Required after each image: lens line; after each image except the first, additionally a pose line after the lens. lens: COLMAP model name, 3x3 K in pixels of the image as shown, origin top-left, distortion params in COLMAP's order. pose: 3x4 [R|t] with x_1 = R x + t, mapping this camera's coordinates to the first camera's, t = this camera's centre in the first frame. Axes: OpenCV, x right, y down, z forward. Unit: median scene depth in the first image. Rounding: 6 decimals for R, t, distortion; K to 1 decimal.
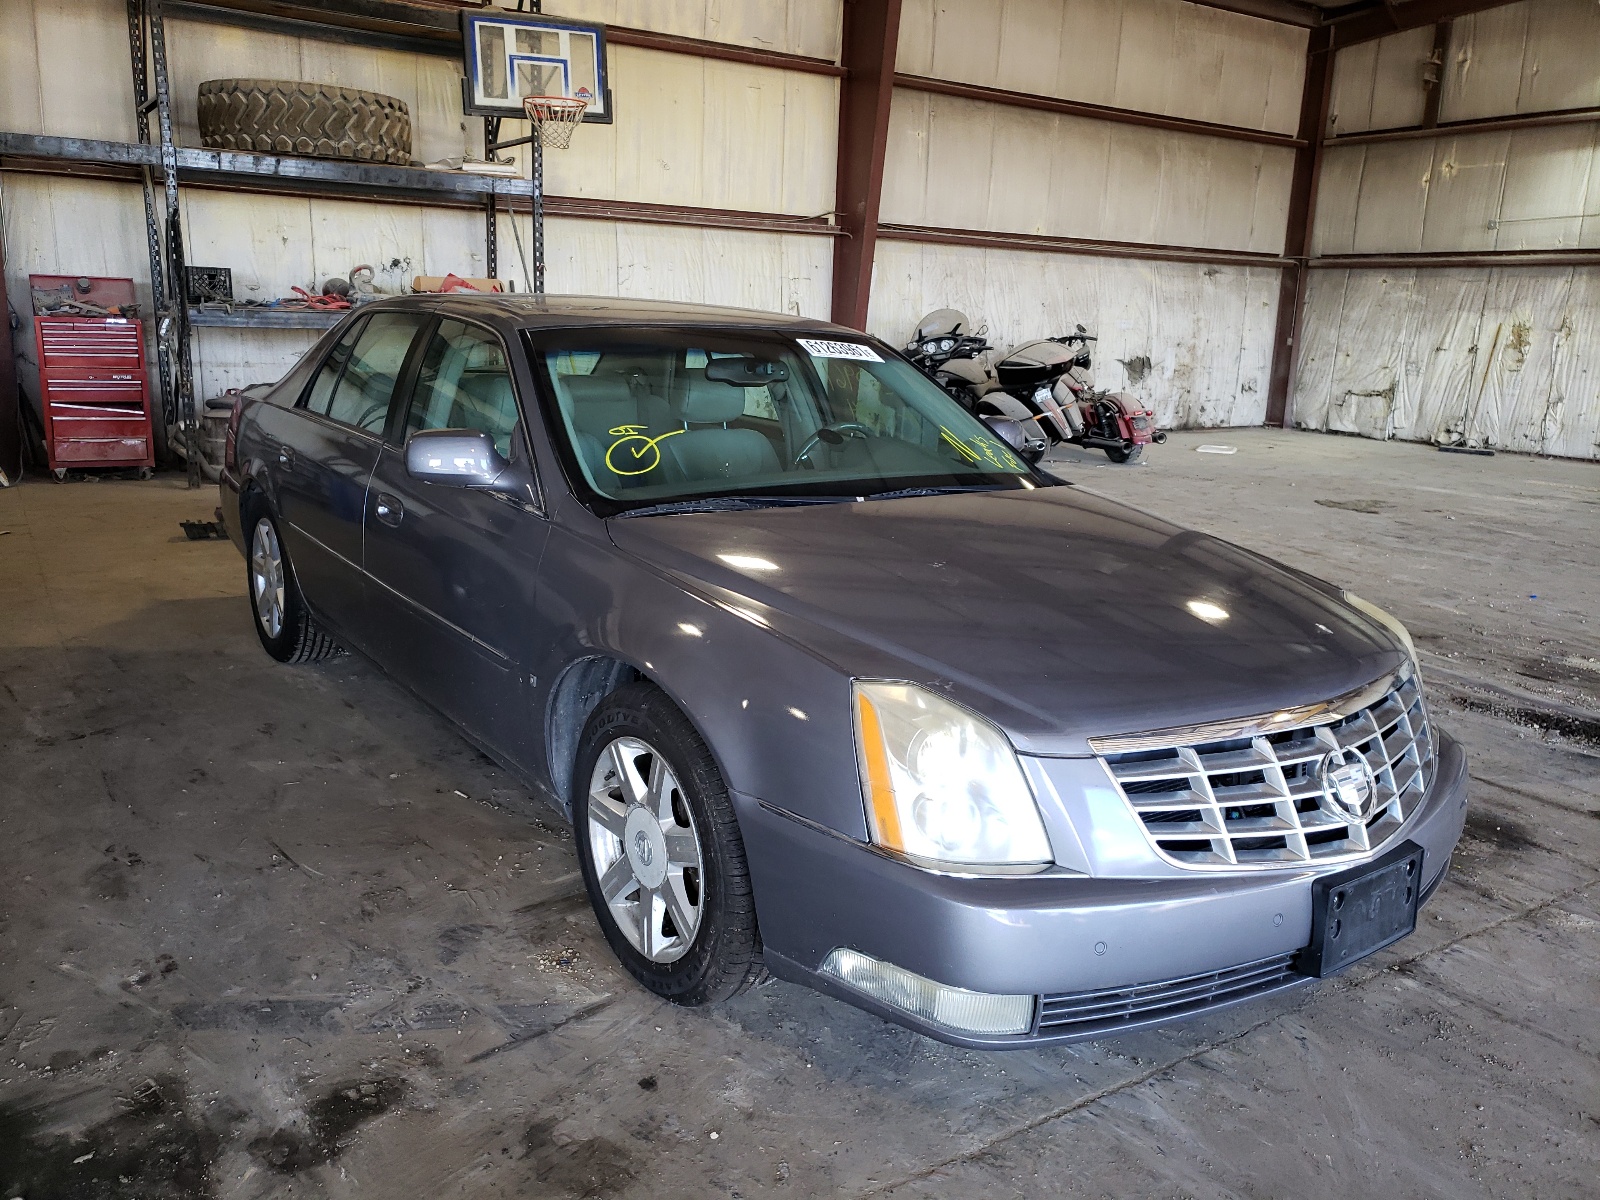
lens RADIAL K [[1218.6, 0, 803.8], [0, 1218.6, 600.8], [0, 0, 1]] dist [-0.000188, 0.013272]
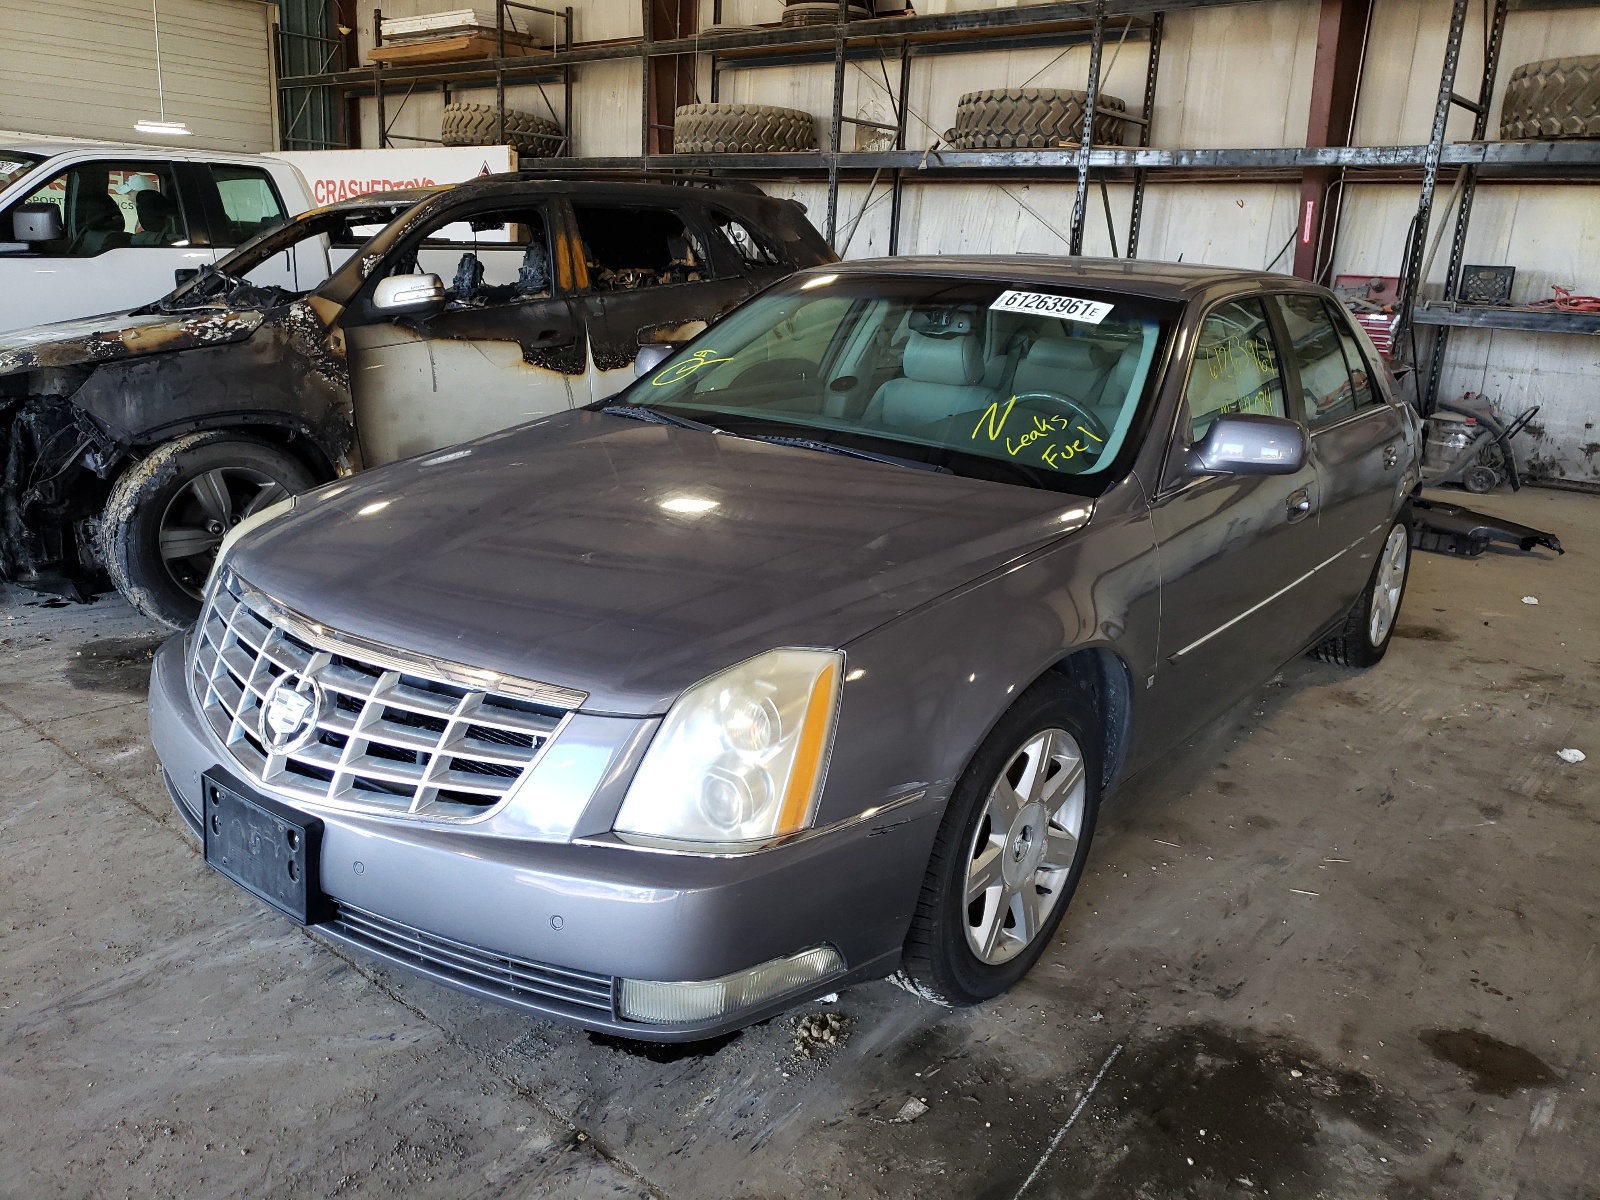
lens RADIAL K [[1218.6, 0, 802.7], [0, 1218.6, 598.6], [0, 0, 1]] dist [-0.000188, 0.013272]
pose [[0.287893, 0.238951, -0.927373, 0.342994], [-0.256198, 0.952292, 0.165838, -0.048952], [0.922757, 0.189848, 0.335377, 0.249815]]
